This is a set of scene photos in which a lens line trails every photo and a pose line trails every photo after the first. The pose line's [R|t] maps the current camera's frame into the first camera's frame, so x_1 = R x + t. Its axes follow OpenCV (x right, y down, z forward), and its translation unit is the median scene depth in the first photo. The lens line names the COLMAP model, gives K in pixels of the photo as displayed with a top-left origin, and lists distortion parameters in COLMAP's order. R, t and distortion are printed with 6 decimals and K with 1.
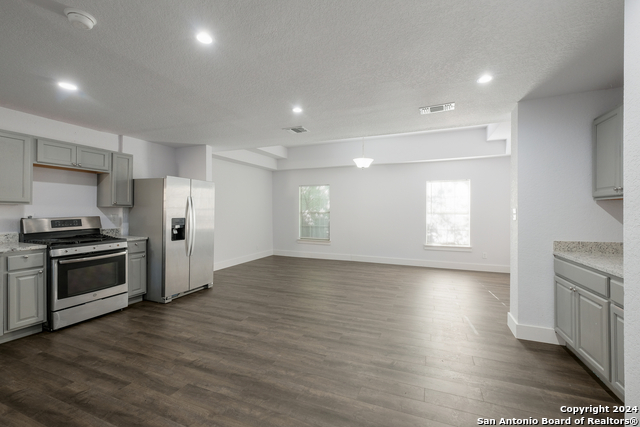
lens RADIAL K [[275.6, 0, 320.9], [0, 275.6, 211.2], [0, 0, 1]] dist [-0.002253, -0.000174]
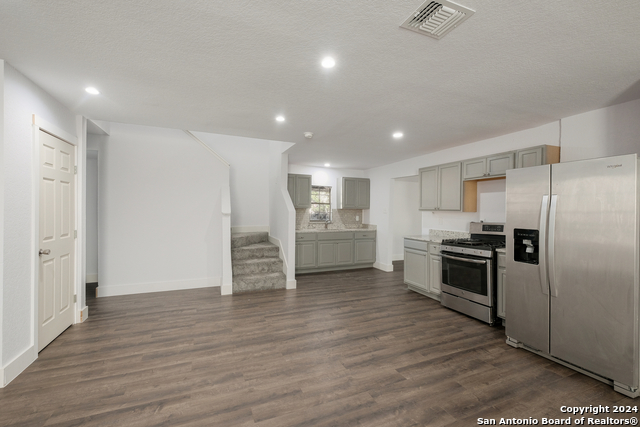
lens RADIAL K [[275.6, 0, 320.9], [0, 275.6, 211.2], [0, 0, 1]] dist [-0.002253, -0.000174]
pose [[-0.707452, -0.011651, -0.706665, 0.445353], [-0.012733, 0.999912, -0.003739, -0.013770], [0.706647, 0.006352, -0.707538, 1.674787]]
